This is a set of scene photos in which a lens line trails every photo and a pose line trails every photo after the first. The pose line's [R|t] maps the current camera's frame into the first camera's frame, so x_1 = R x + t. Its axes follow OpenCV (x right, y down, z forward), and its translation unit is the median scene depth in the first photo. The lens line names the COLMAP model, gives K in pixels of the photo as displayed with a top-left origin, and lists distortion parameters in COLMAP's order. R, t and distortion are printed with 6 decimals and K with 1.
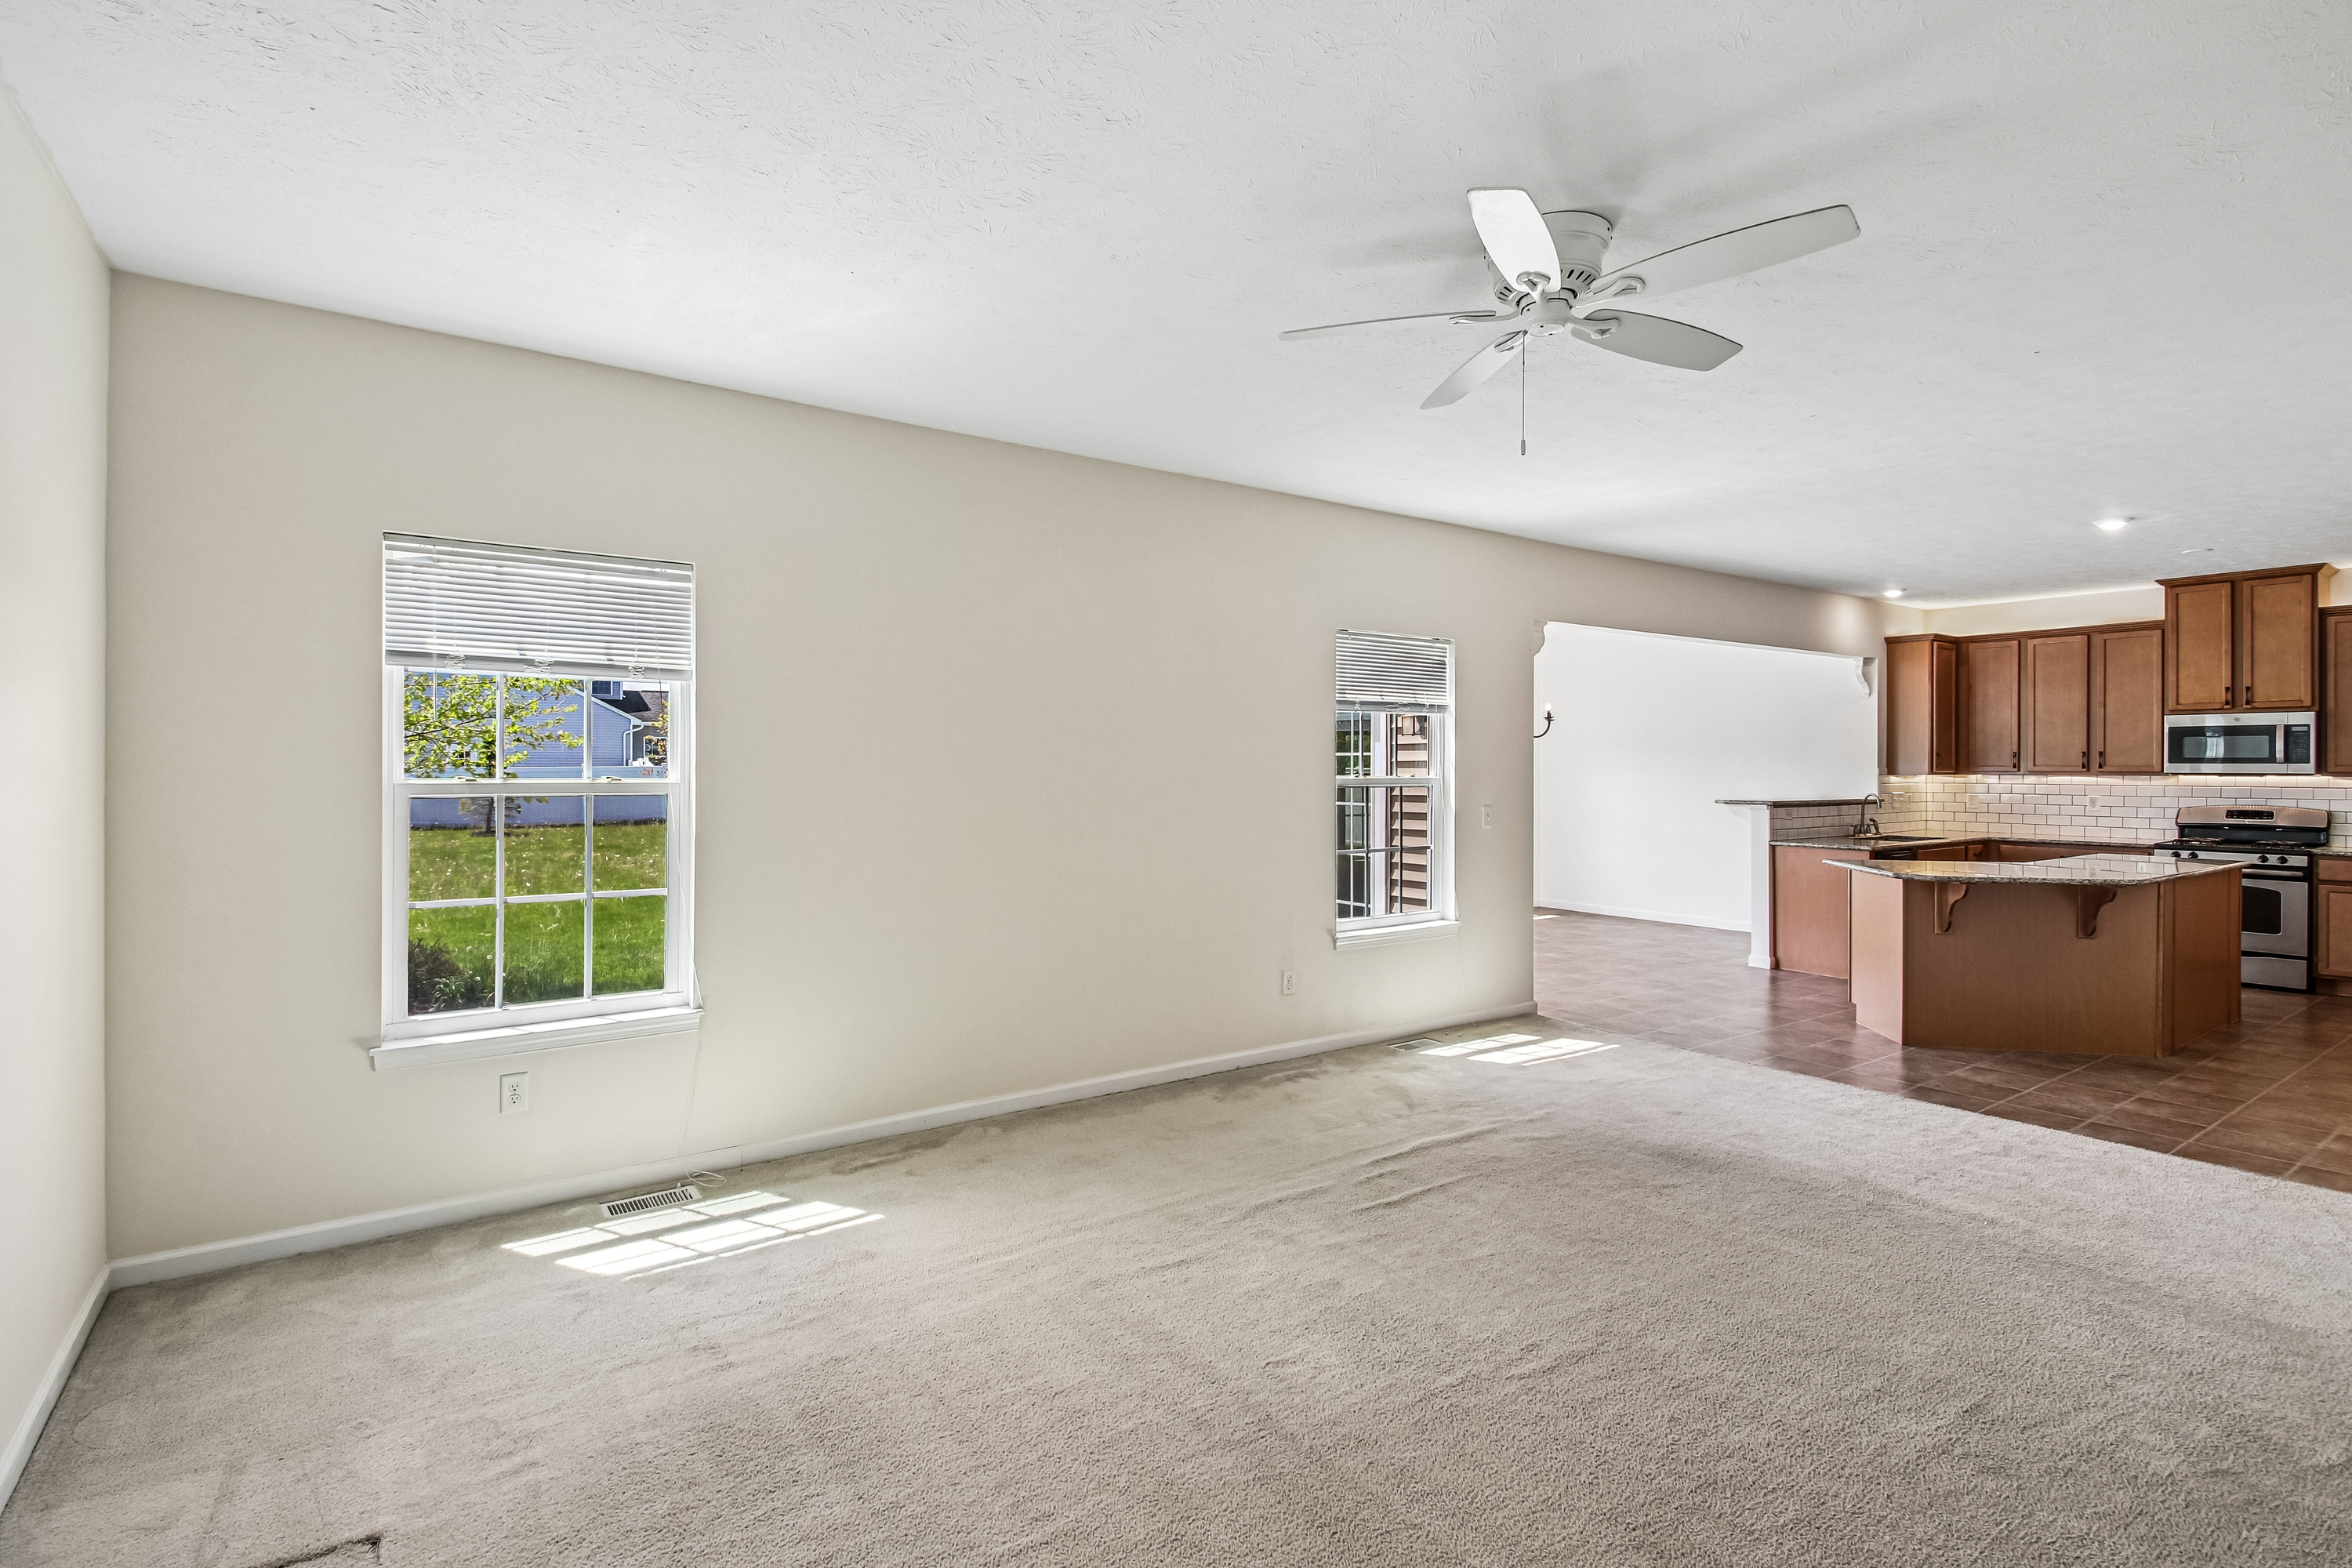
lens RADIAL K [[1117.1, 0, 1172.6], [0, 1117.1, 771.8], [0, 0, 1]] dist [0.020108, -0.012029]
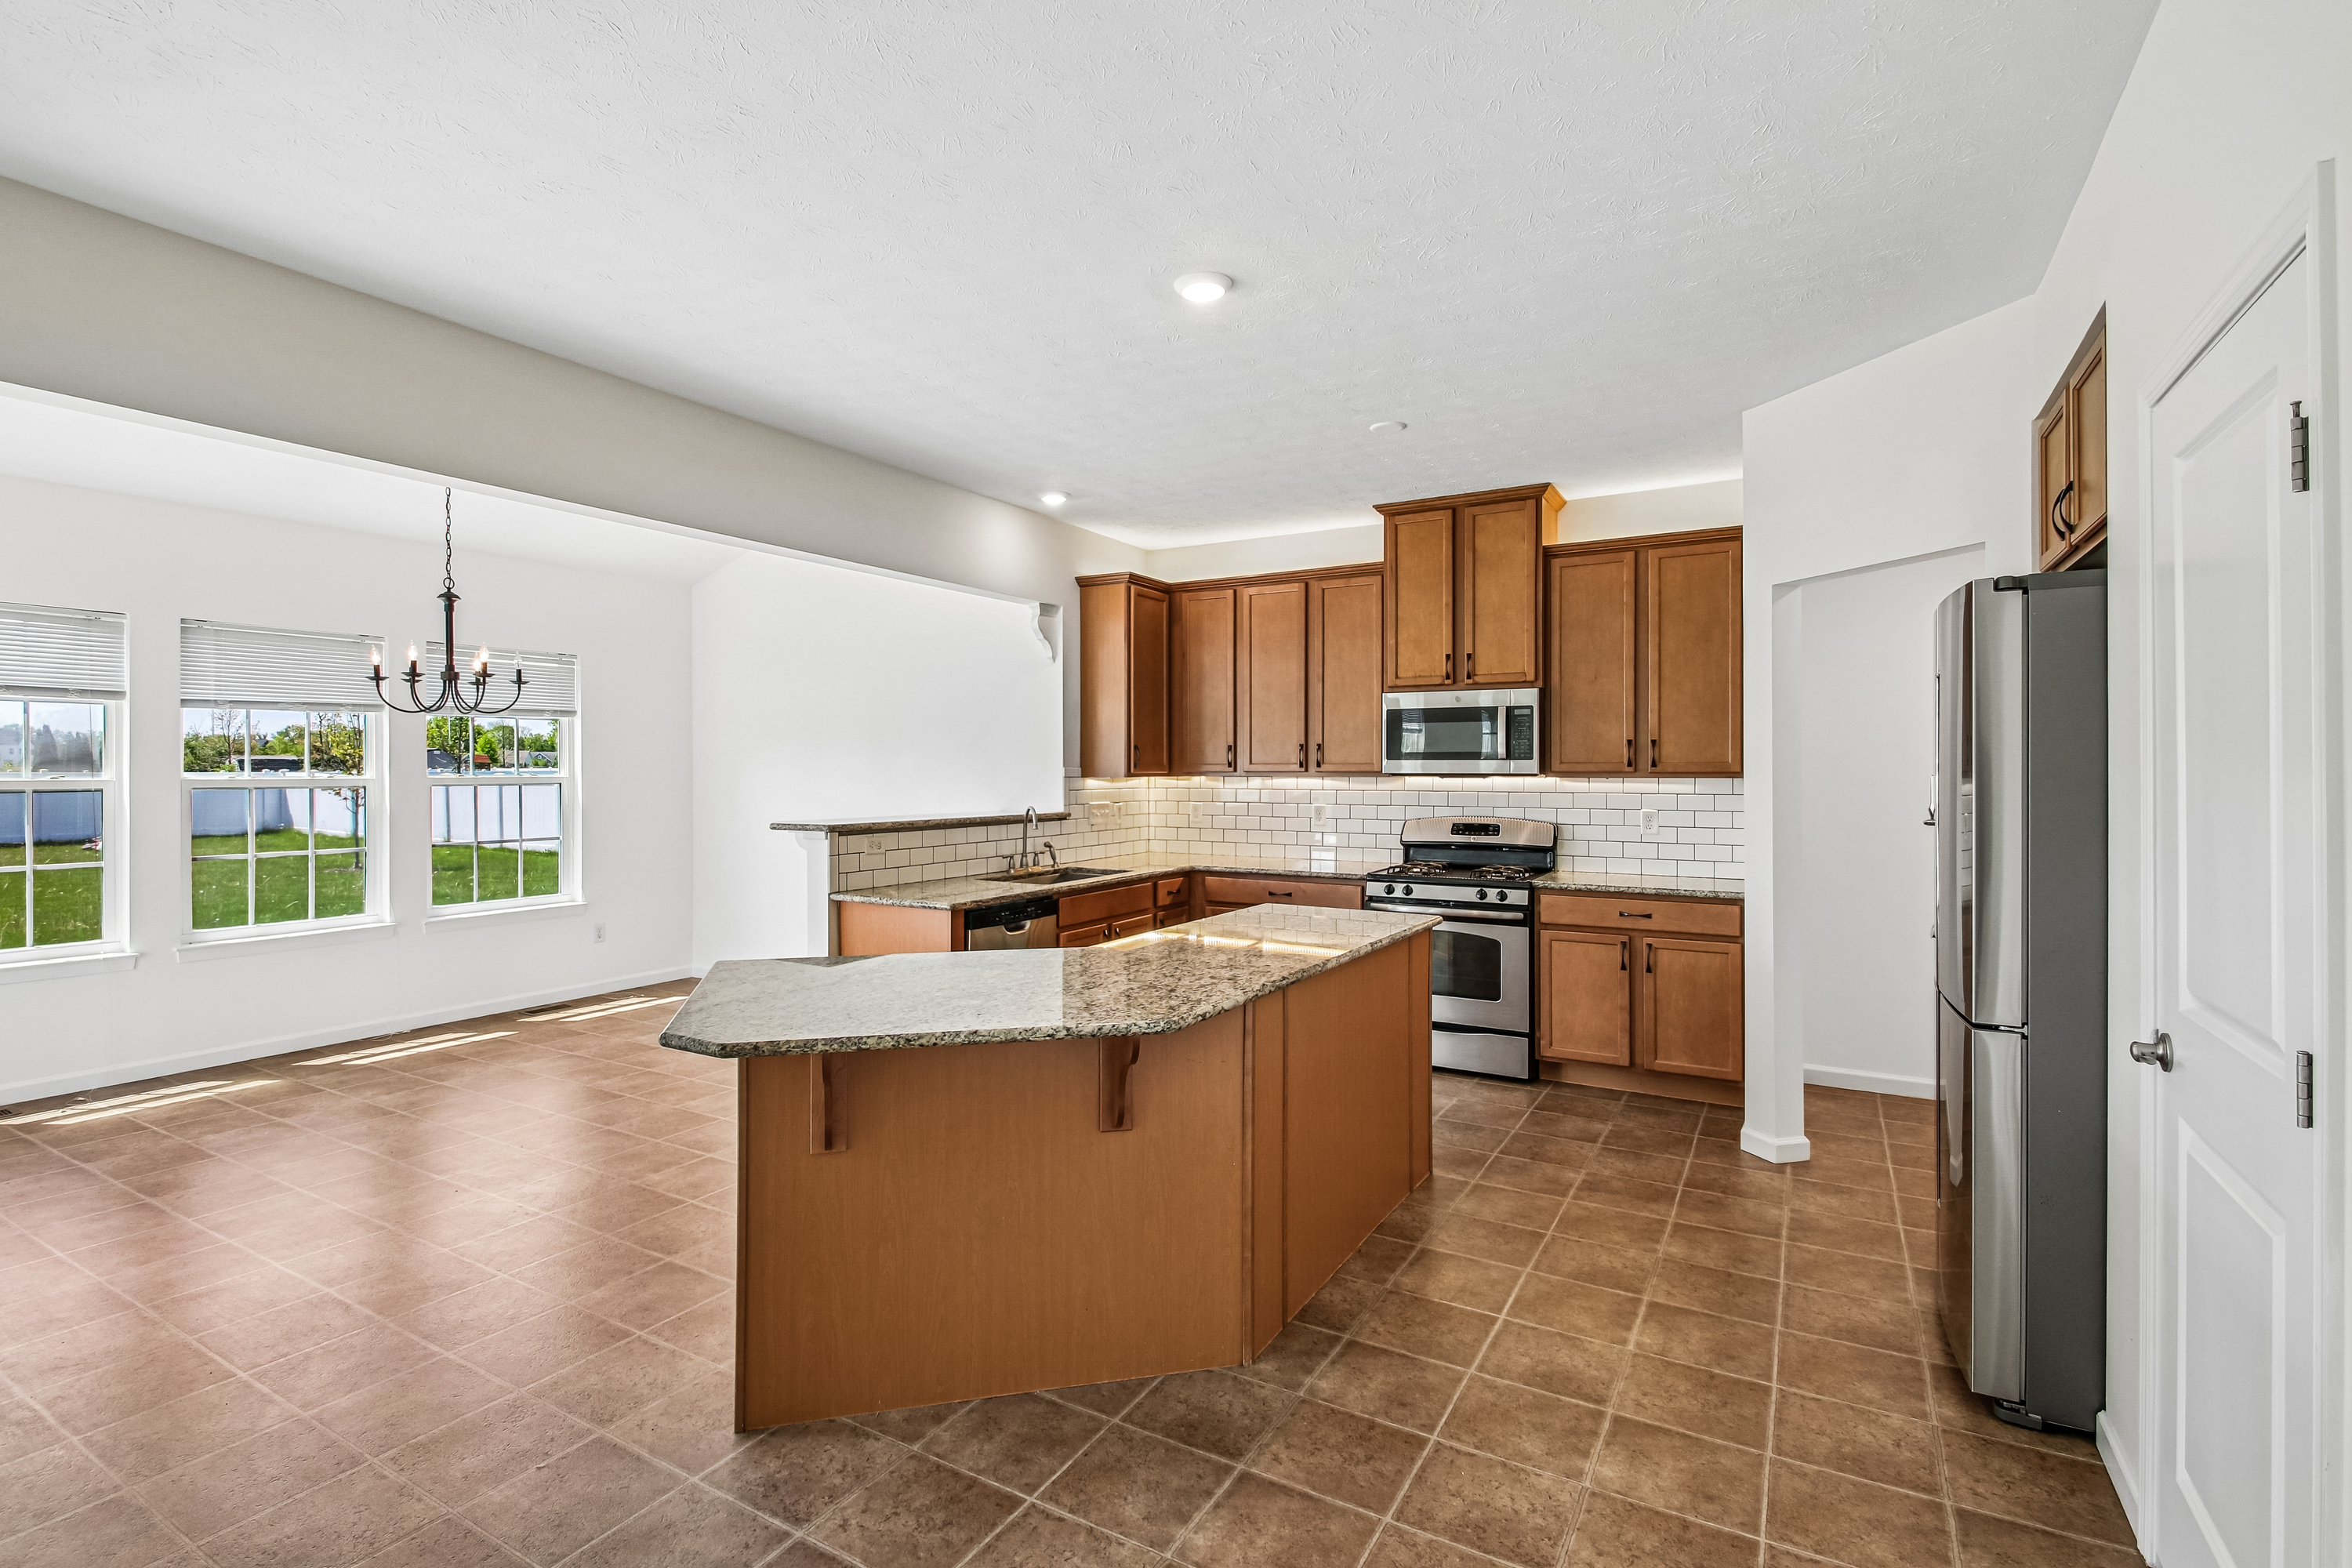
lens RADIAL K [[1117.1, 0, 1152.7], [0, 1117.1, 776.8], [0, 0, 1]] dist [0.020108, -0.012029]
pose [[0.913873, -0.004442, 0.405975, 0.474080], [0.002932, 0.999986, 0.004341, -0.000397], [-0.405989, -0.002777, 0.913874, 0.423091]]
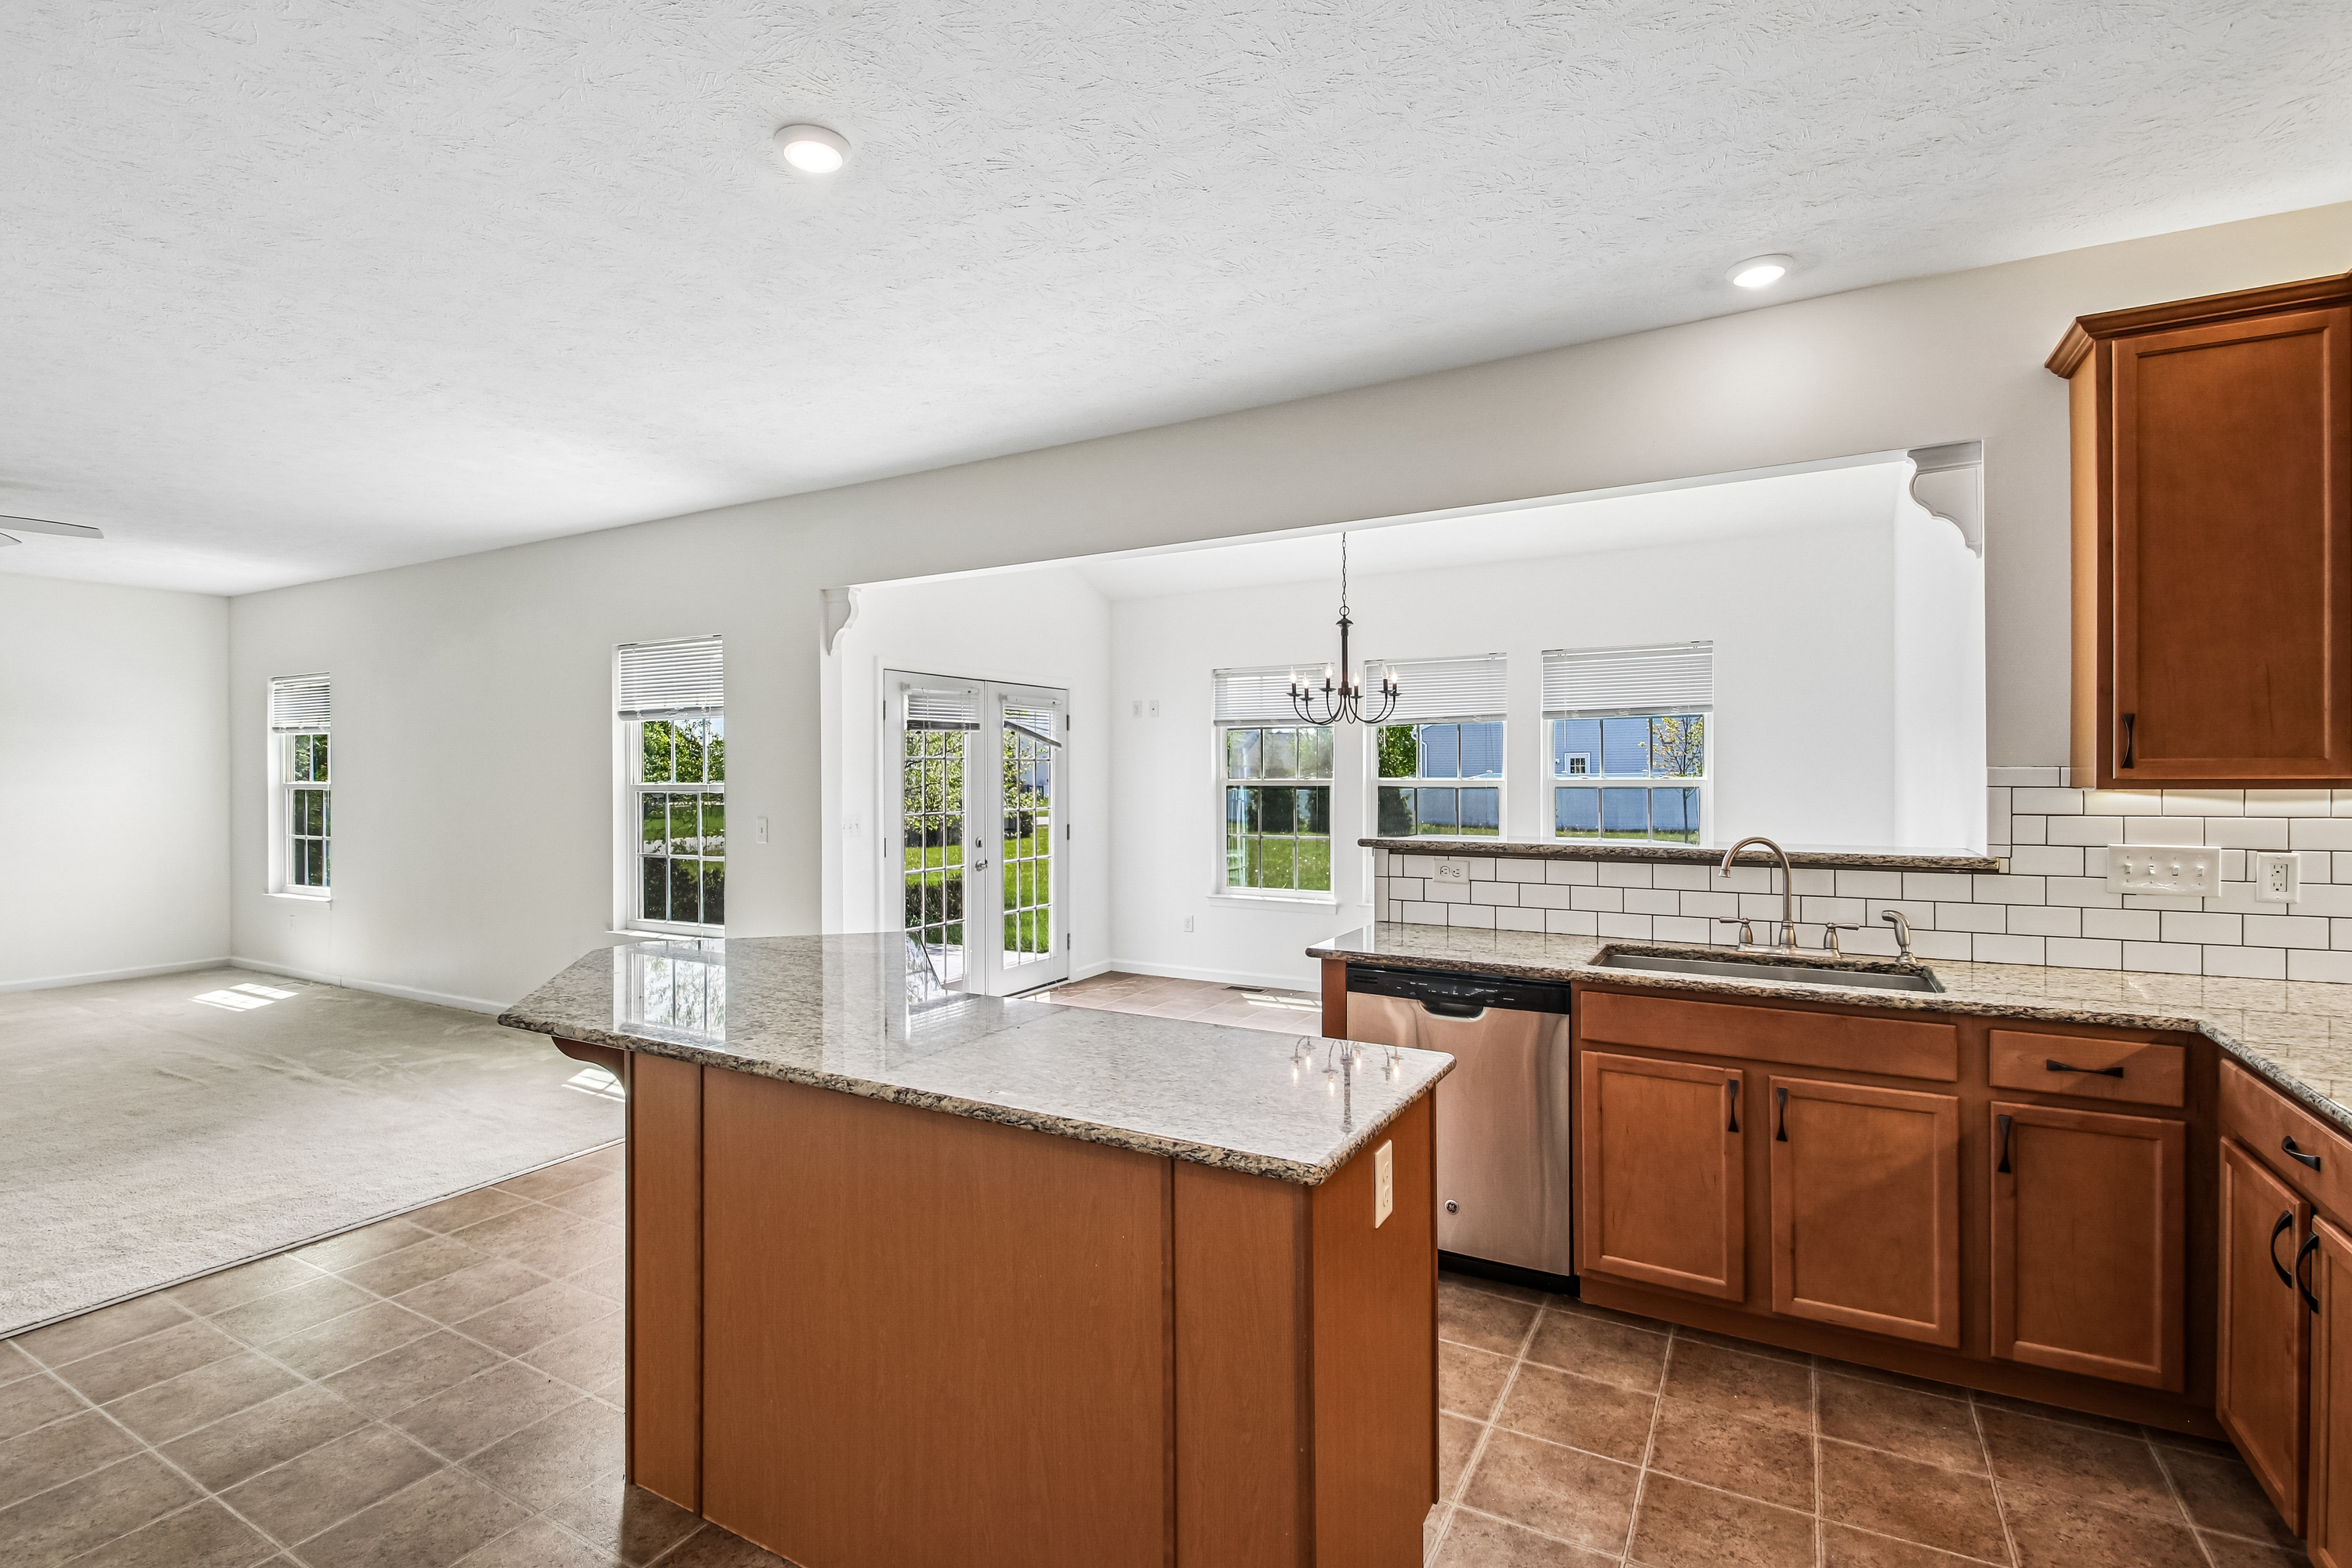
lens RADIAL K [[1117.1, 0, 1118.0], [0, 1117.1, 781.7], [0, 0, 1]] dist [0.020108, -0.012029]
pose [[0.404494, 0.003811, -0.914533, 0.976338], [0.000618, 0.999990, 0.004440, -0.000626], [0.914541, -0.002361, 0.404487, 0.738199]]
